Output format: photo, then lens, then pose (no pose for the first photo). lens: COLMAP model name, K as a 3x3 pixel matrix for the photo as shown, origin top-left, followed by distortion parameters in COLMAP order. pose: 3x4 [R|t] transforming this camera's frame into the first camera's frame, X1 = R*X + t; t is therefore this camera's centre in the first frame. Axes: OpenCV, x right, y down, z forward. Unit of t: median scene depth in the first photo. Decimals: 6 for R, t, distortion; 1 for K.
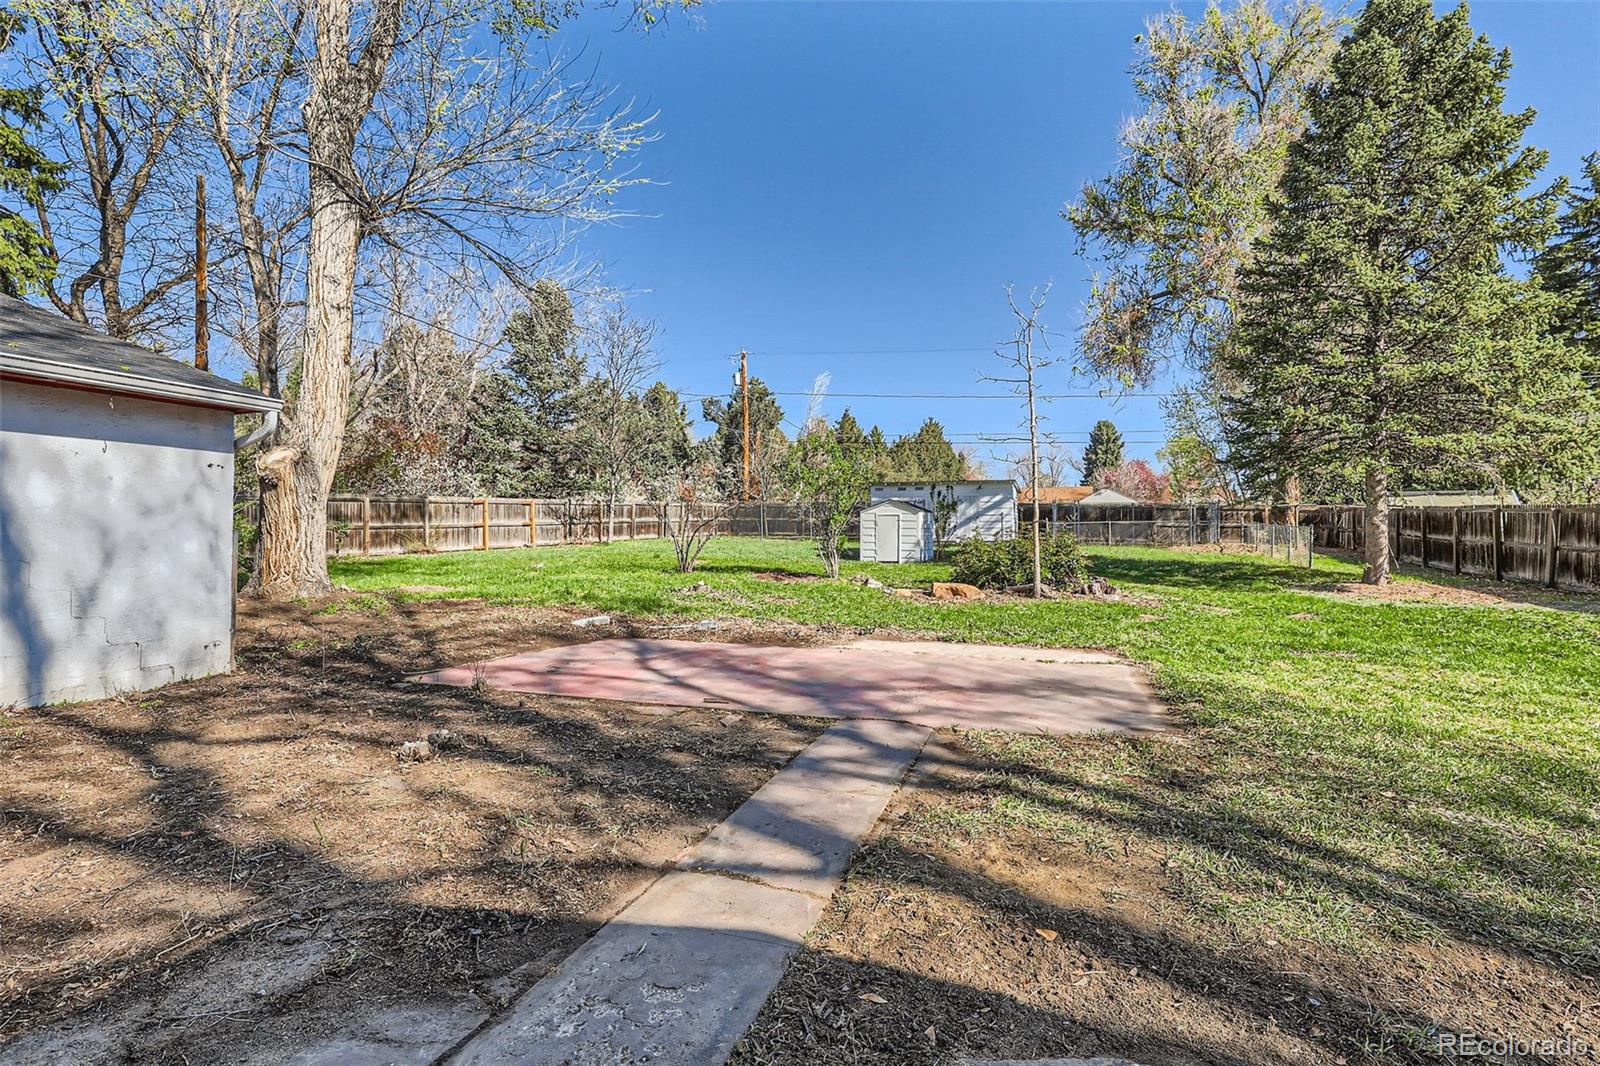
lens RADIAL K [[734.9, 0, 800.8], [0, 734.9, 528.8], [0, 0, 1]] dist [-0.000402, -0.000950]
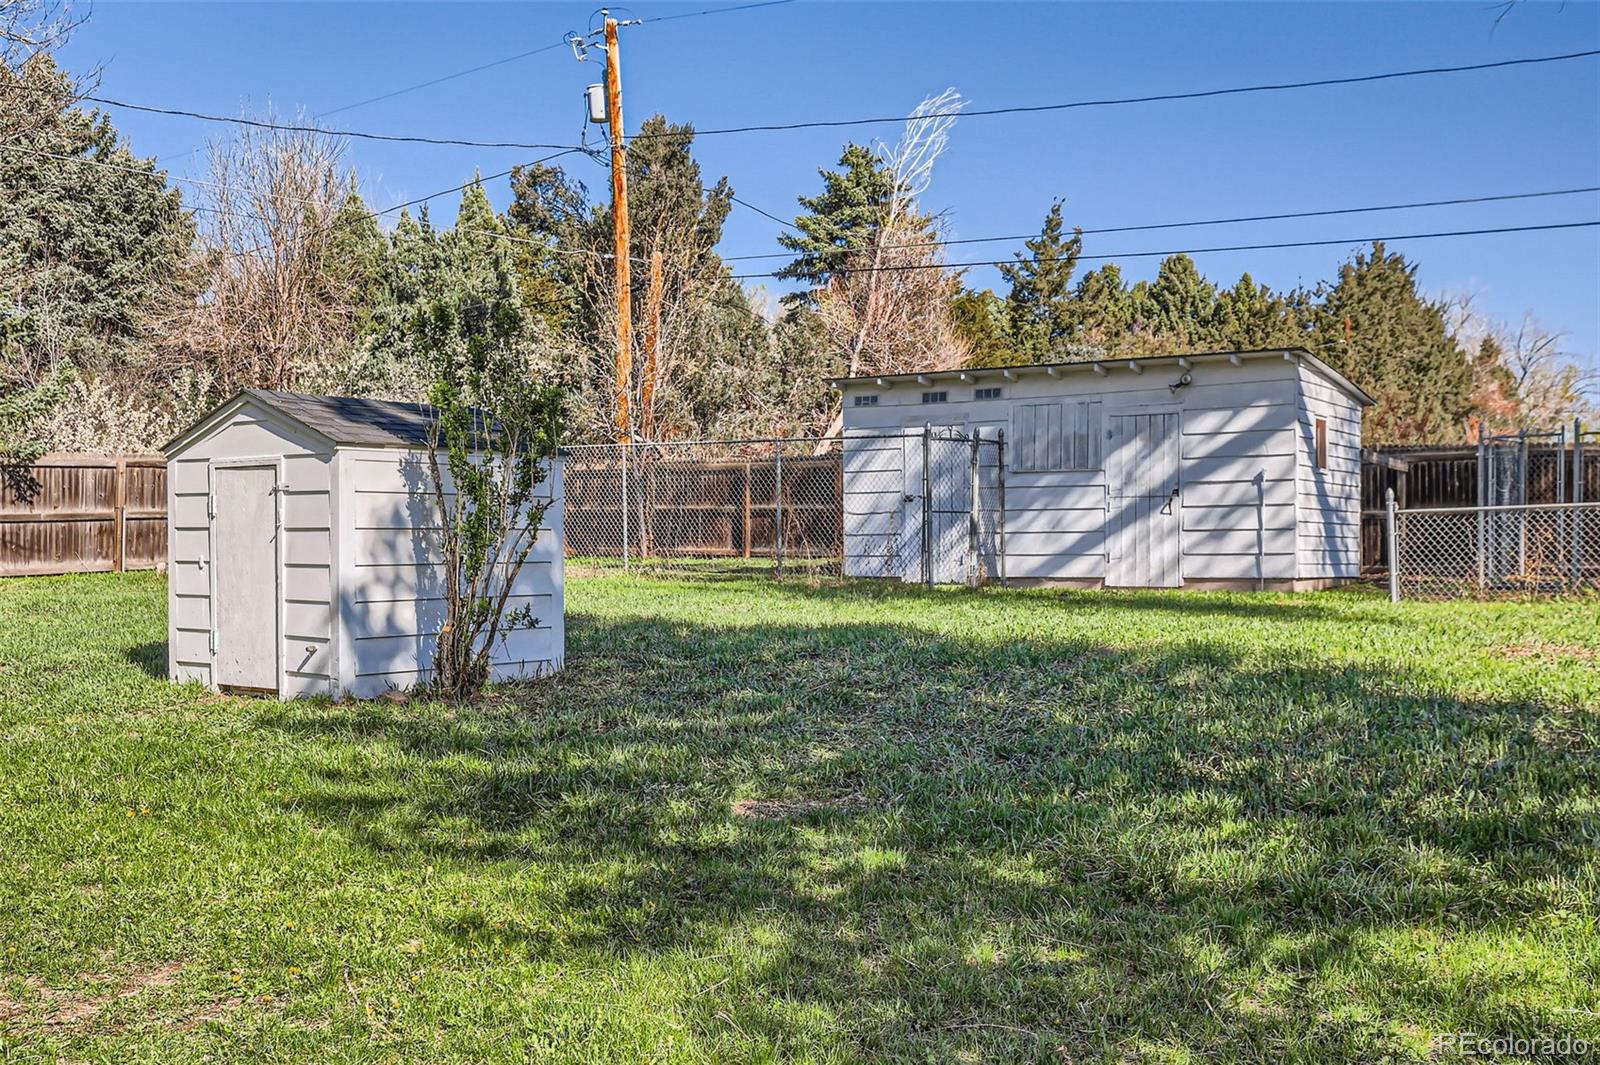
lens RADIAL K [[1601.5, 0, 799.6], [0, 1601.5, 536.2], [0, 0, 1]] dist [0.004925, 0.000000]
pose [[0.971568, -0.003434, -0.236737, 0.243498], [0.002923, 0.999993, -0.002510, 0.001951], [0.236744, 0.001747, 0.971571, 0.390622]]
